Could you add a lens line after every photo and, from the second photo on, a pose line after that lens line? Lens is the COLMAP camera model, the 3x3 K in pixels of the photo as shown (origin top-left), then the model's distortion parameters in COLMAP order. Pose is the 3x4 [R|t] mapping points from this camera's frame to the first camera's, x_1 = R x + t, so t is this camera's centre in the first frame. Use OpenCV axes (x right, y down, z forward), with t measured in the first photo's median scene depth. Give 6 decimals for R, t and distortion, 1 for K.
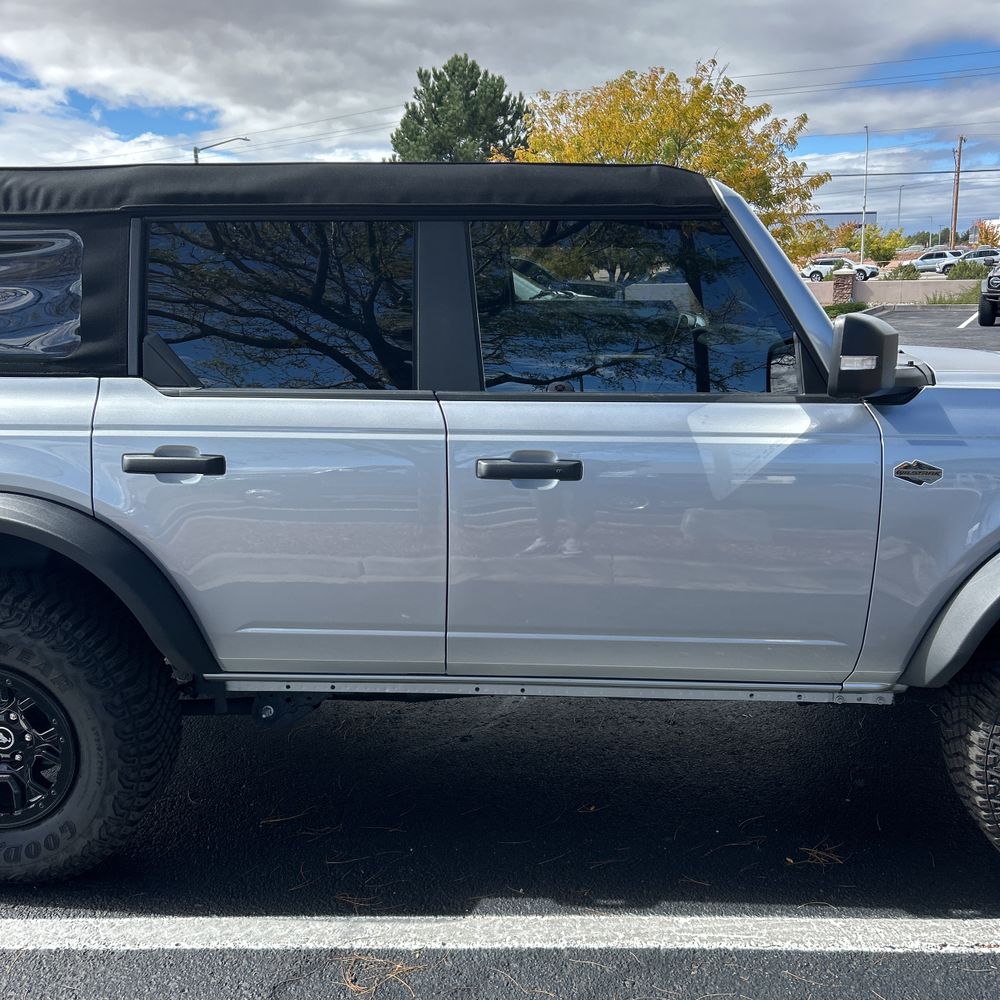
lens RADIAL K [[974.4, 0, 500.1], [0, 974.4, 485.1], [0, 0, 1]] dist [-0.001126, 0.021242]
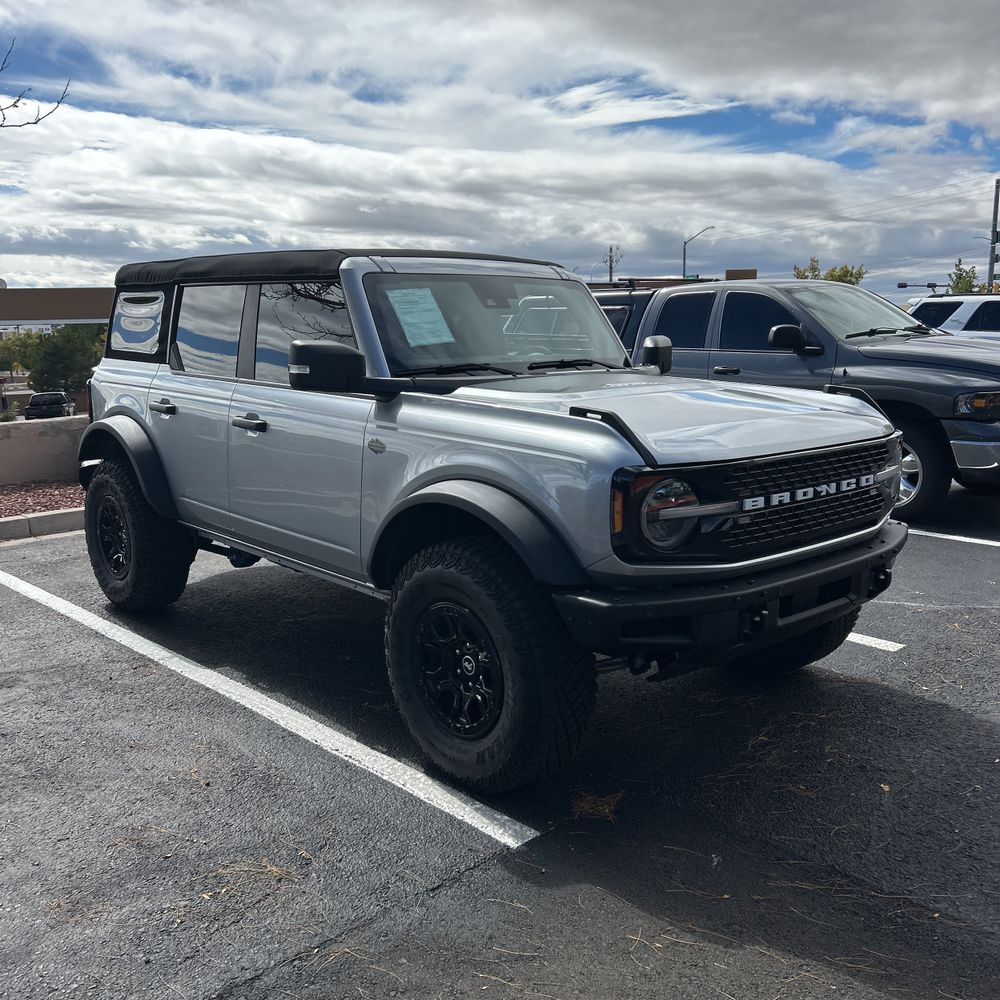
lens RADIAL K [[1033.6, 0, 500.0], [0, 1033.6, 500.0], [0, 0, 1]] dist [0.043266, -0.040417]
pose [[0.695862, 0.129114, -0.706474, 0.110318], [-0.154845, 0.987543, 0.027963, -0.000067], [0.701284, 0.089936, 0.707186, -0.000254]]
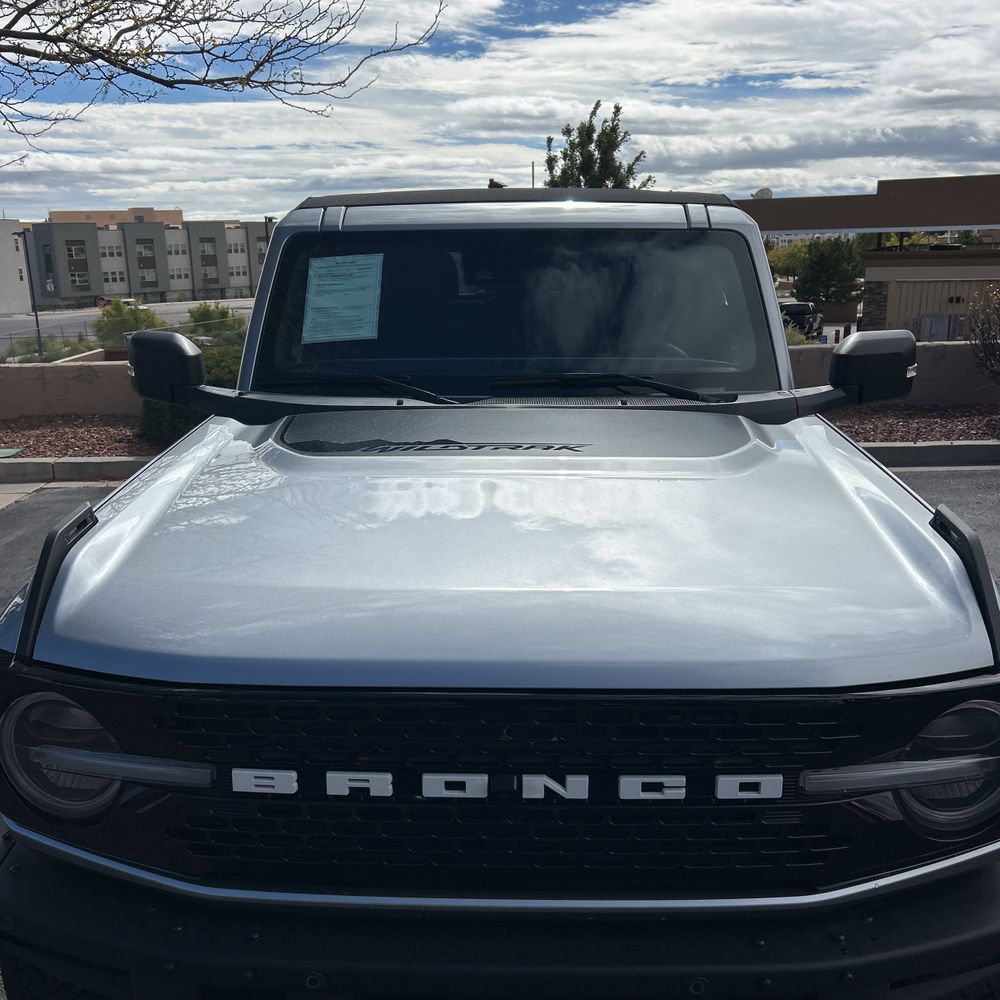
lens RADIAL K [[1026.7, 0, 494.0], [0, 1026.7, 497.5], [0, 0, 1]] dist [0.033766, -0.003646]
pose [[-0.002258, 0.263878, -0.964553, 0.099260], [-0.205011, 0.943946, 0.258720, -0.023170], [0.978757, 0.198328, 0.051966, 0.080911]]
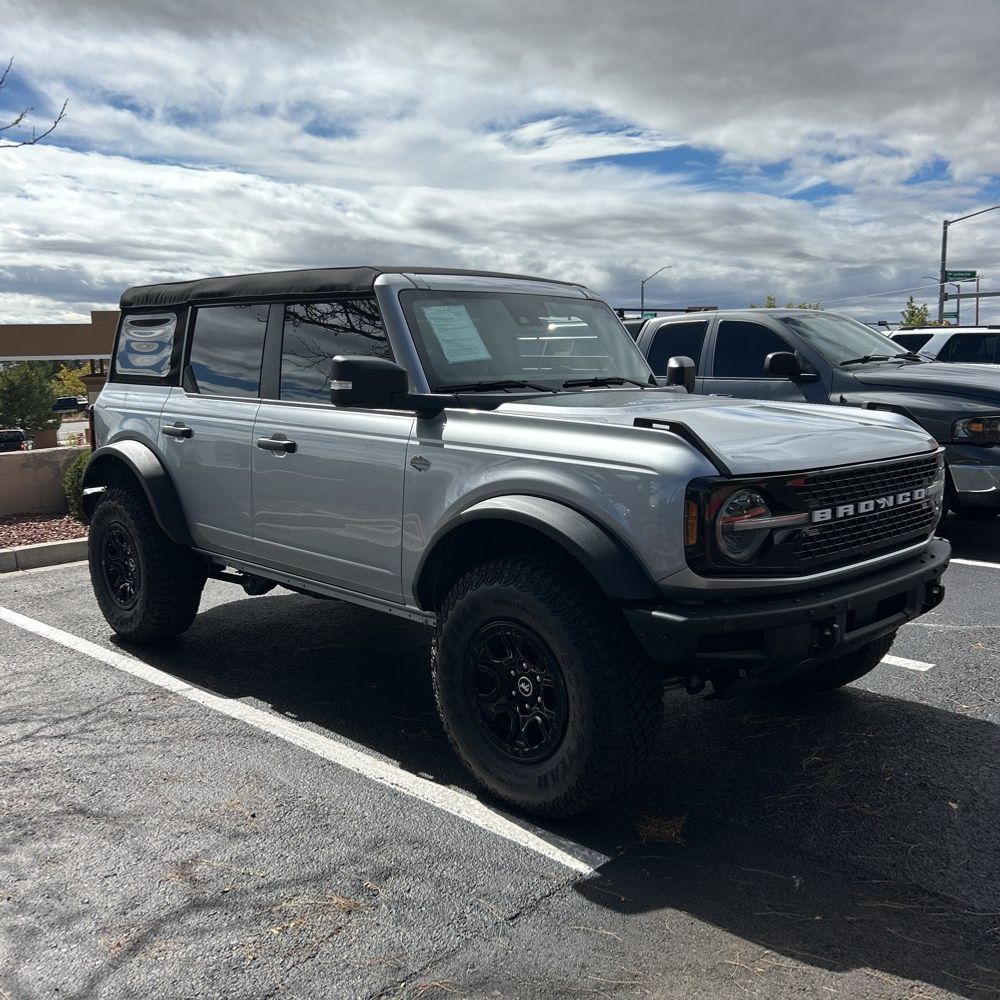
lens RADIAL K [[1033.6, 0, 500.0], [0, 1033.6, 500.0], [0, 0, 1]] dist [0.043266, -0.040417]
pose [[0.726863, 0.097959, -0.679760, 0.102582], [-0.147279, 0.988982, -0.014964, 0.003333], [0.670804, 0.110991, 0.733282, -0.004731]]
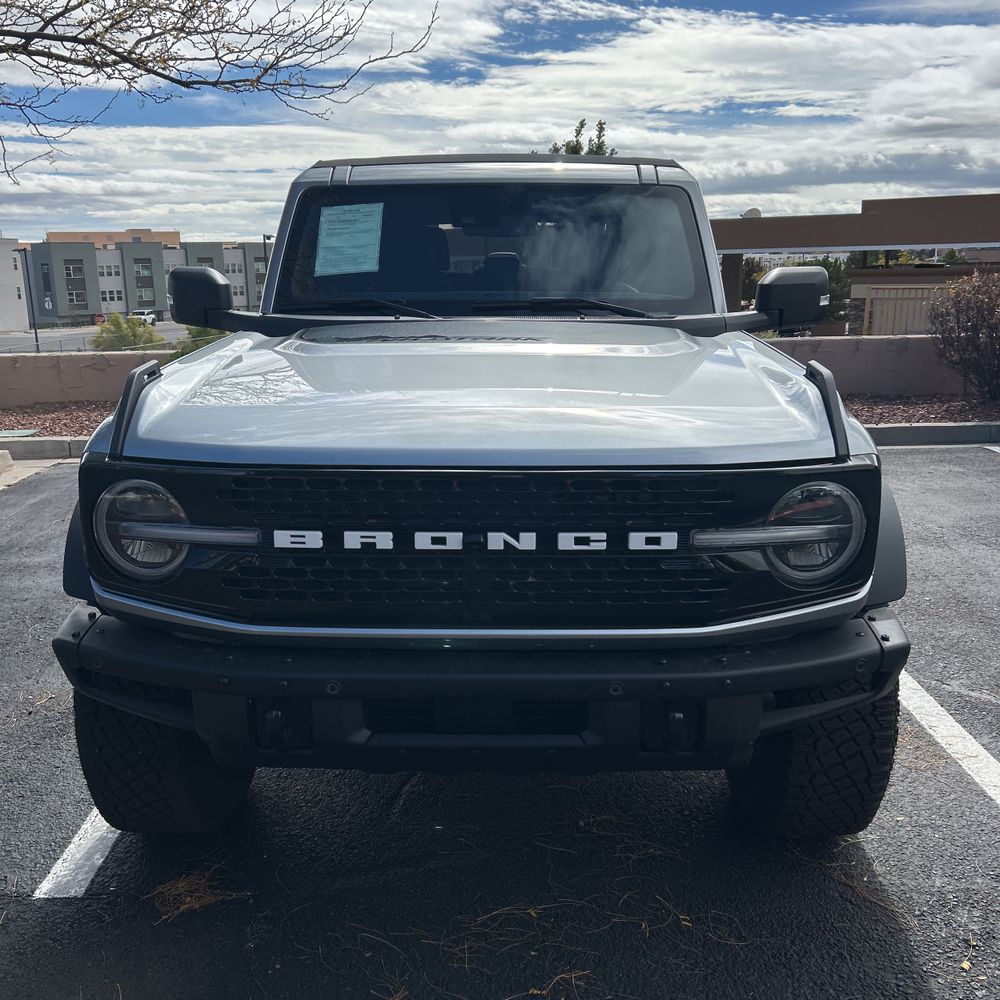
lens RADIAL K [[1033.6, 0, 500.0], [0, 1033.6, 500.0], [0, 0, 1]] dist [0.043266, -0.040417]
pose [[0.006022, 0.241580, -0.970362, 0.115972], [-0.210017, 0.949043, 0.234969, -0.017598], [0.977679, 0.202377, 0.056451, 0.083384]]
